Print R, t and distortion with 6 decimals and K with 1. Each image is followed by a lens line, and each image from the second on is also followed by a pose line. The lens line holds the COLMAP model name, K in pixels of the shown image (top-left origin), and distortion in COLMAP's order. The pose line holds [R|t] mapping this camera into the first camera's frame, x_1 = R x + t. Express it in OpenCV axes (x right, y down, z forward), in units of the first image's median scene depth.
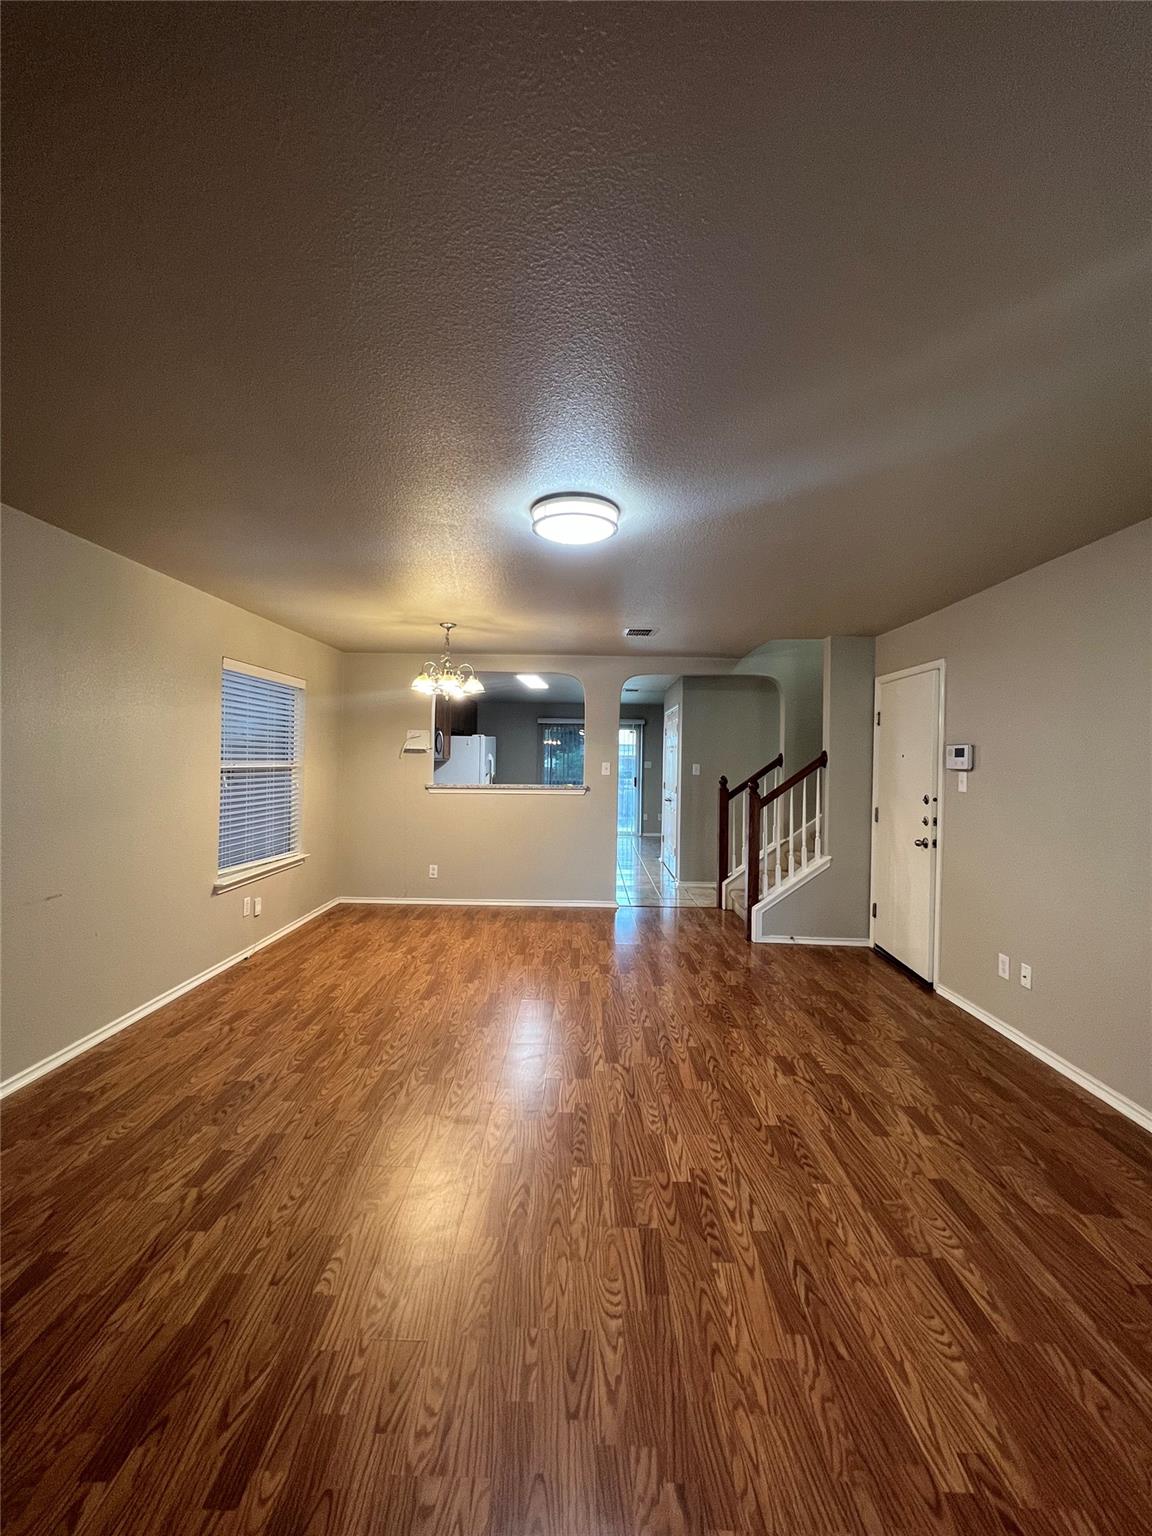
lens RADIAL K [[613.2, 0, 577.5], [0, 613.2, 761.7], [0, 0, 1]] dist [-0.000503, 0.000180]
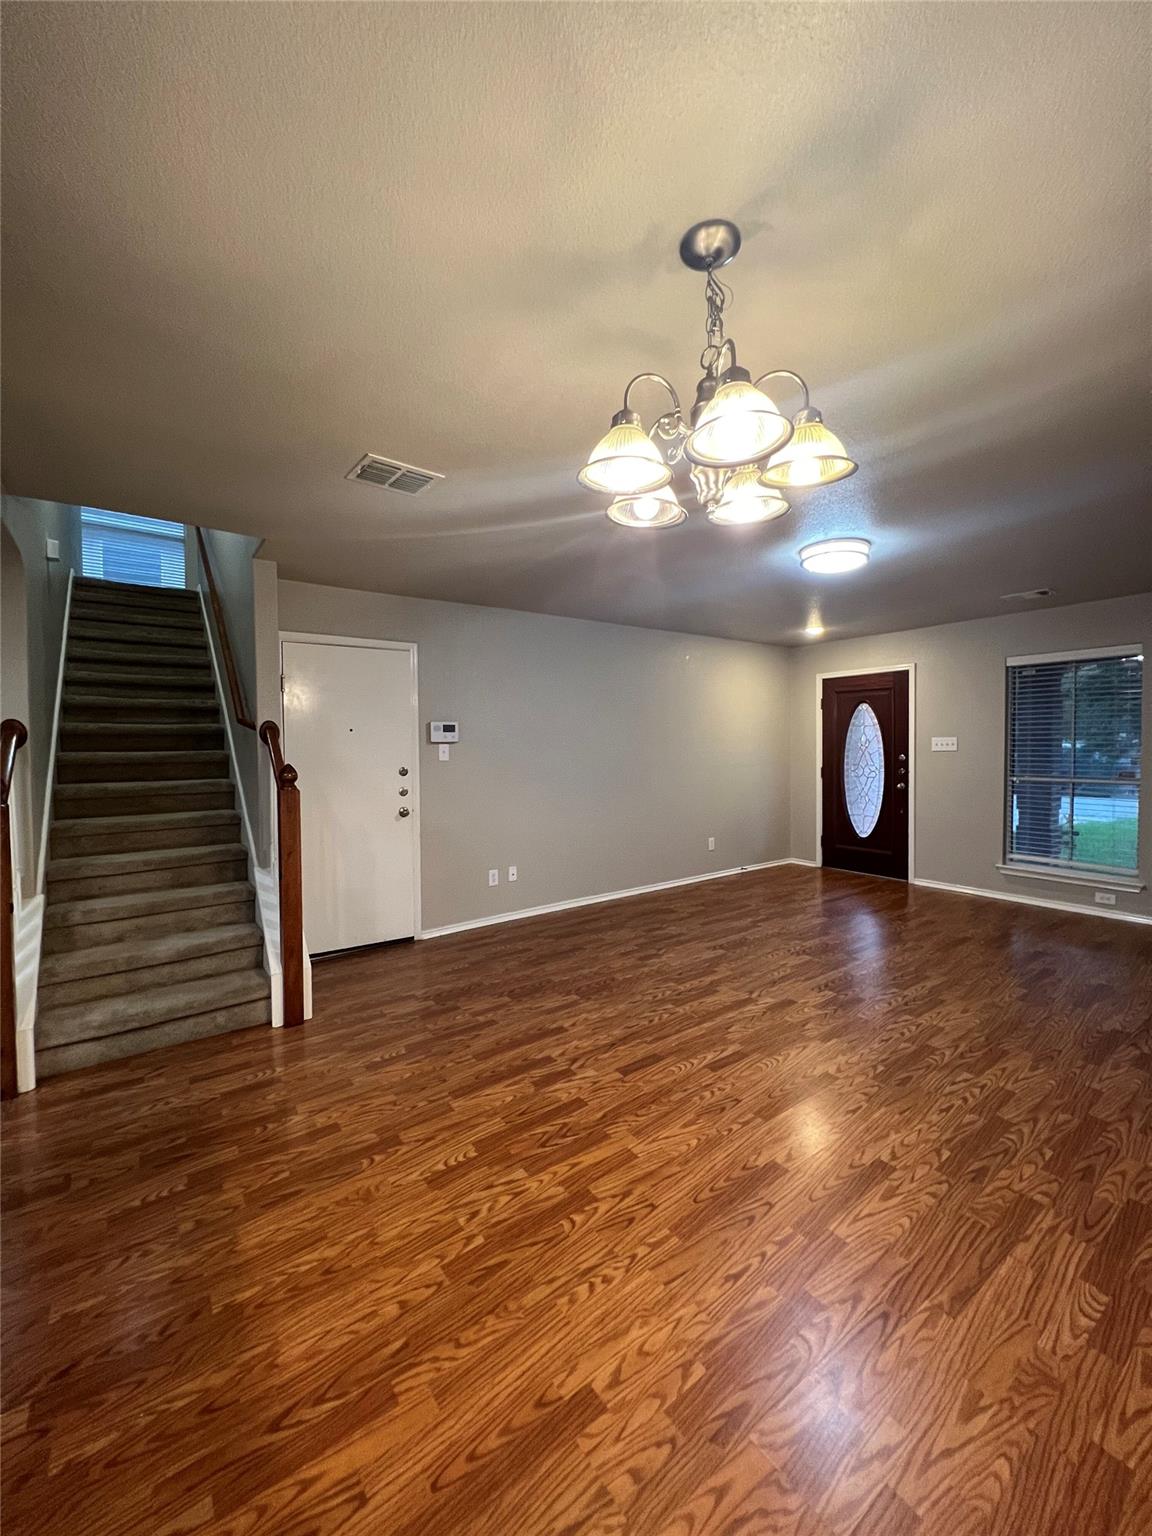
lens RADIAL K [[612.9, 0, 577.6], [0, 612.9, 734.7], [0, 0, 1]] dist [0.000009, 0.000255]
pose [[-0.601813, 0.001780, 0.798635, -0.493605], [0.003739, 0.999993, 0.000589, -0.002586], [-0.798628, 0.003341, -0.601815, 1.458913]]
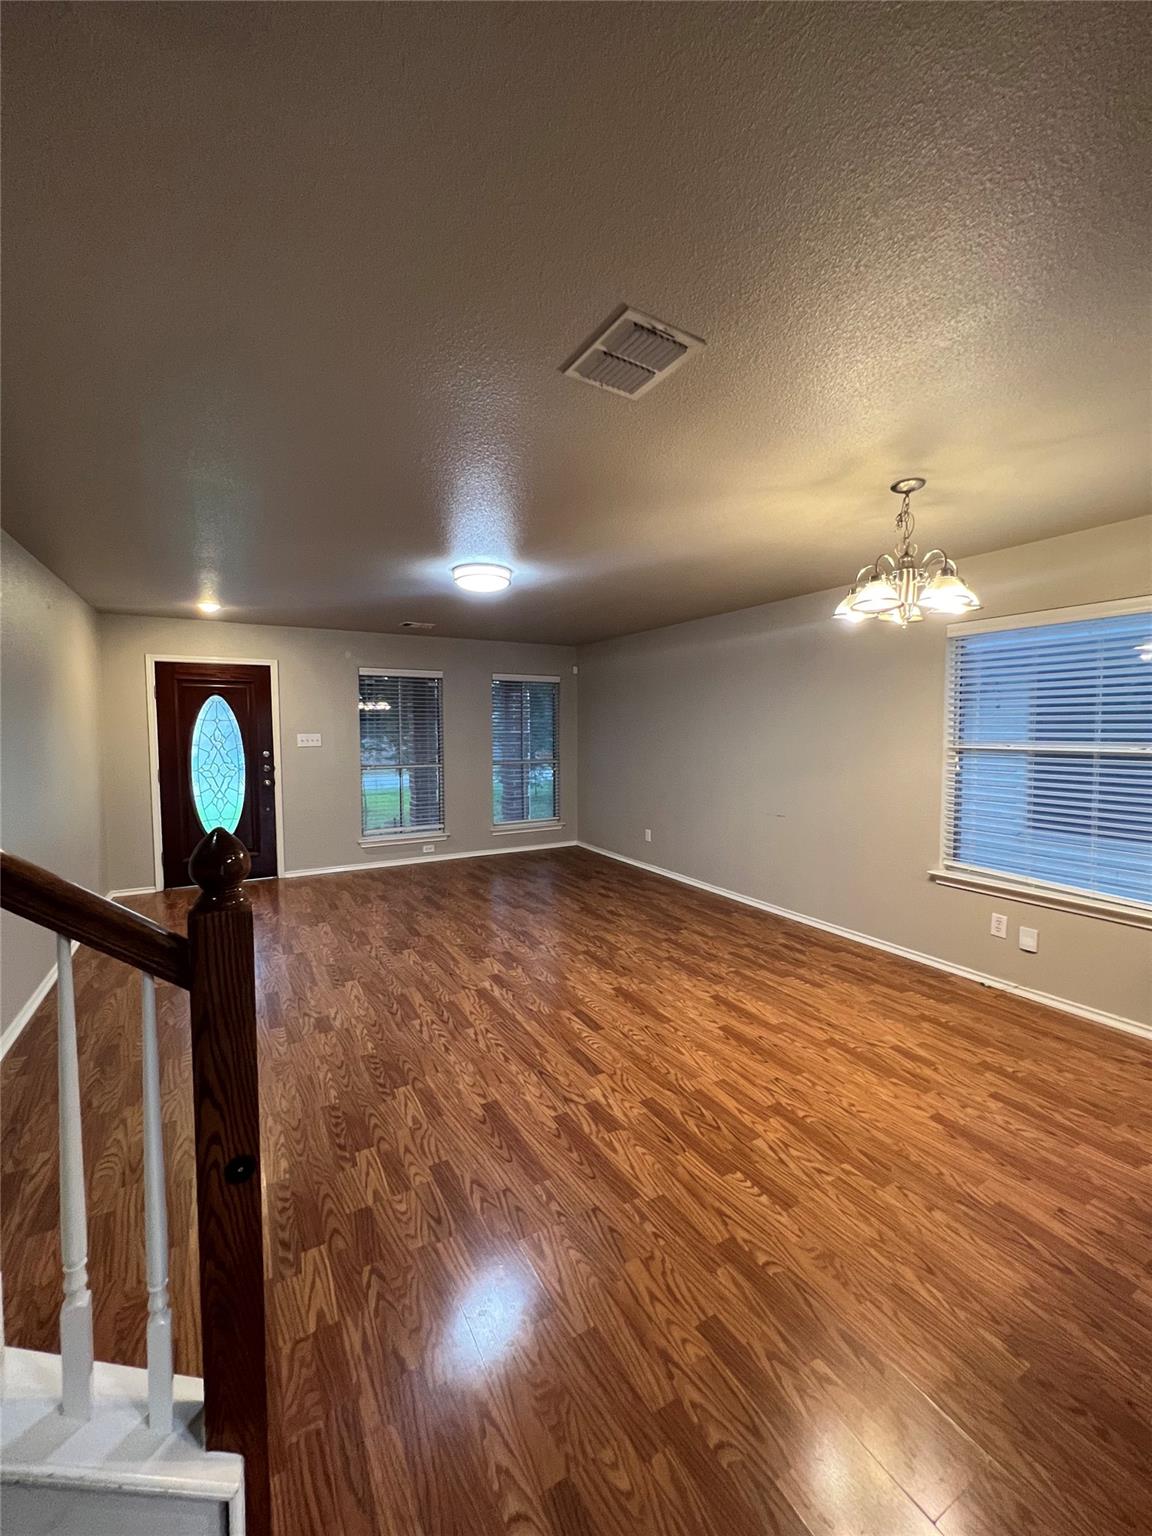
lens RADIAL K [[613.2, 0, 577.5], [0, 613.2, 761.7], [0, 0, 1]] dist [-0.000503, 0.000180]
pose [[-0.860895, 0.014640, -0.508572, 0.367263], [-0.012684, 0.998658, 0.050218, -0.007872], [0.508625, 0.049683, -0.859554, 1.568435]]
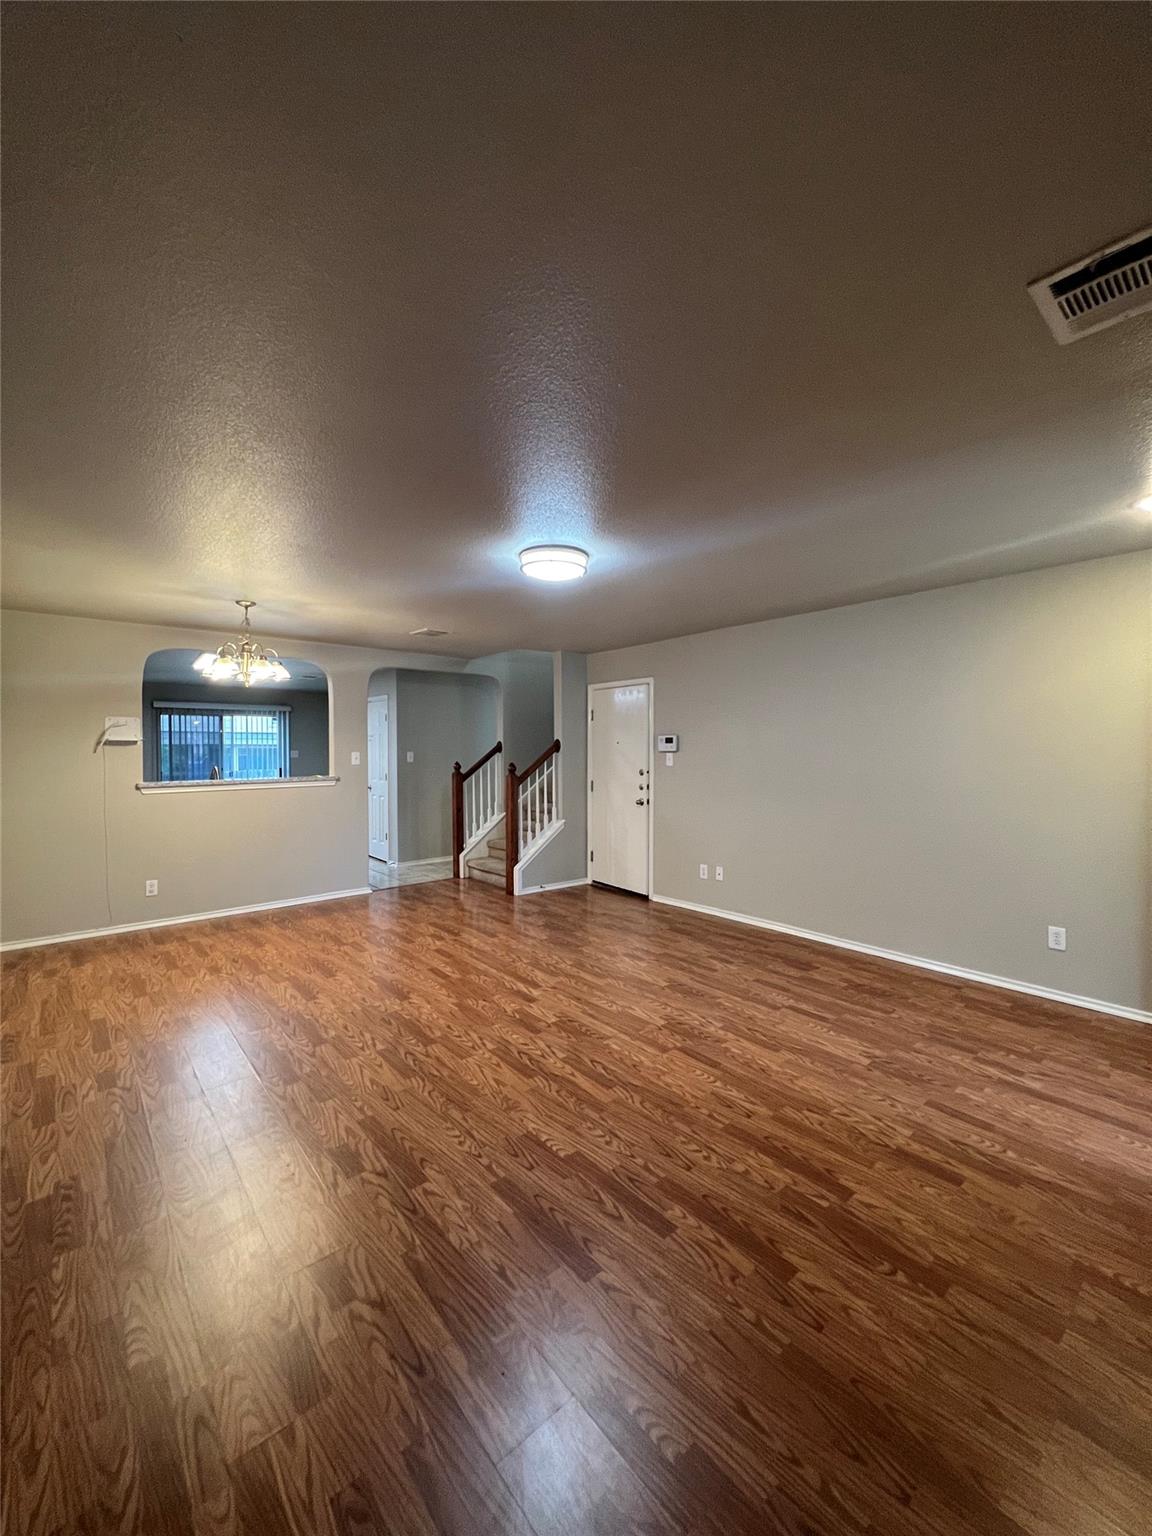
lens RADIAL K [[613.2, 0, 577.5], [0, 613.2, 761.7], [0, 0, 1]] dist [-0.000503, 0.000180]
pose [[0.753937, -0.032193, 0.656157, -0.524488], [0.017101, 0.999422, 0.029386, -0.009519], [-0.656724, -0.010934, 0.754052, -0.002926]]
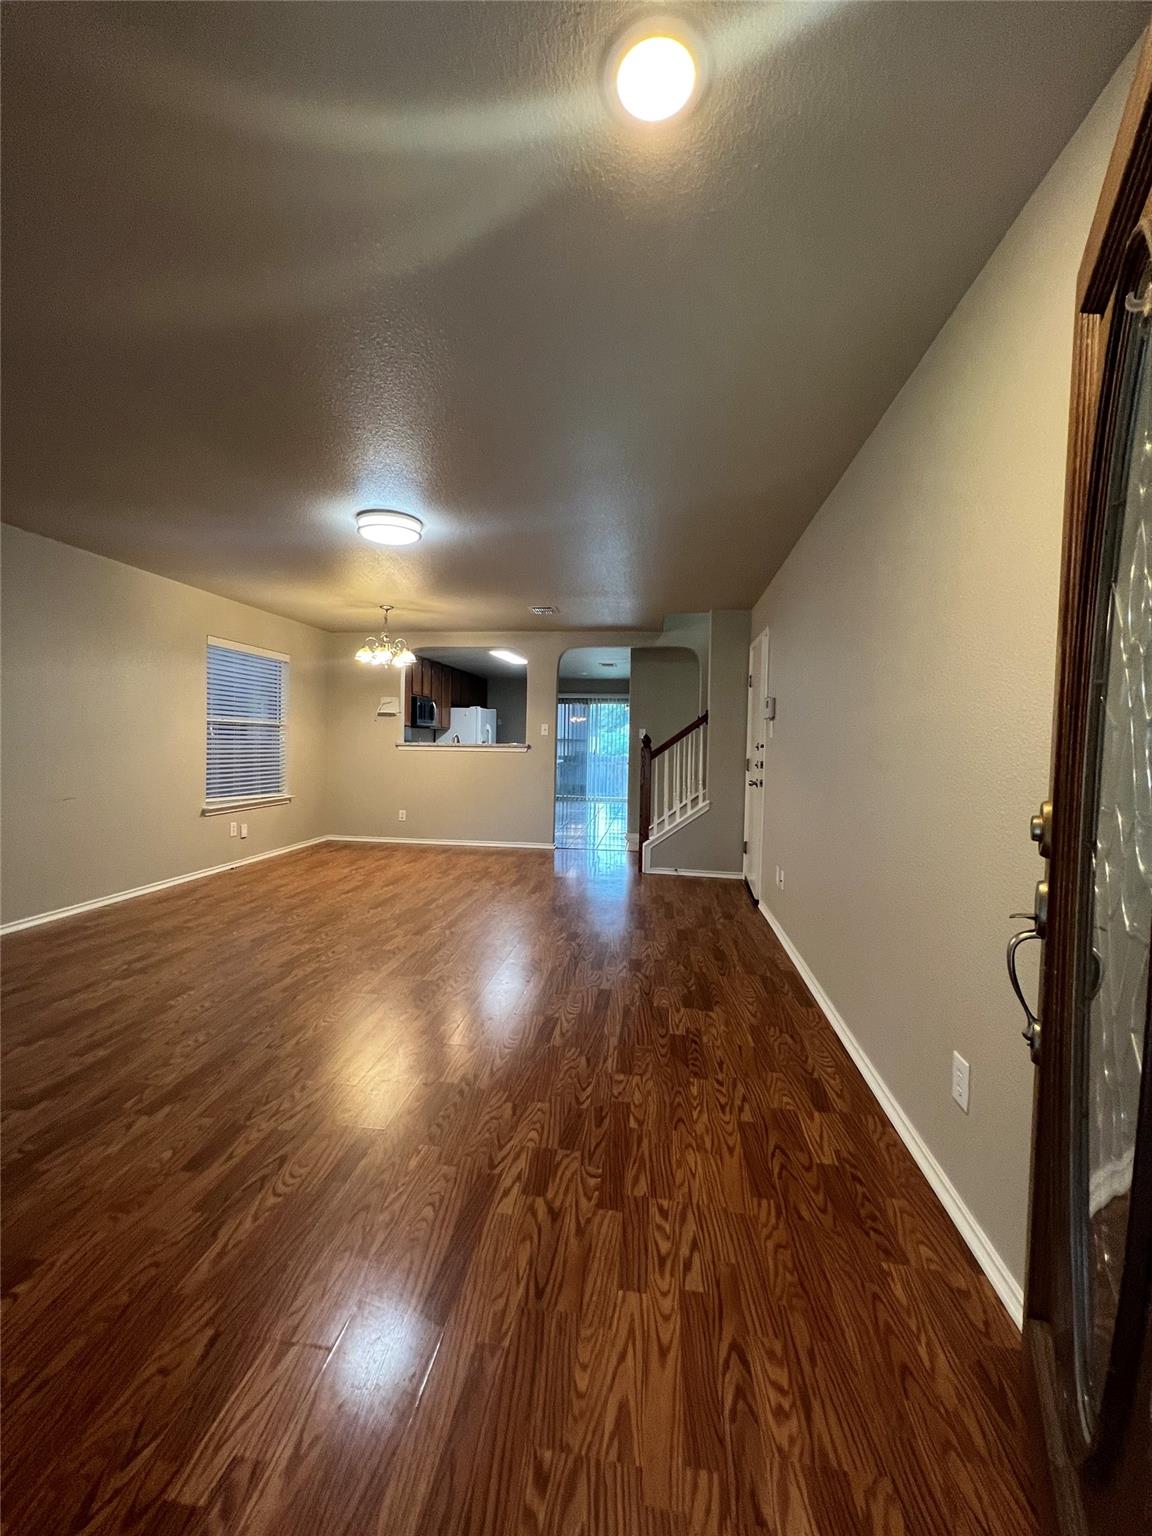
lens RADIAL K [[613.2, 0, 577.5], [0, 613.2, 761.7], [0, 0, 1]] dist [-0.000503, 0.000180]
pose [[0.993225, 0.007456, -0.115966, 0.373549], [-0.004440, 0.999646, 0.026239, 0.063417], [0.116121, -0.025547, 0.992907, -0.222639]]
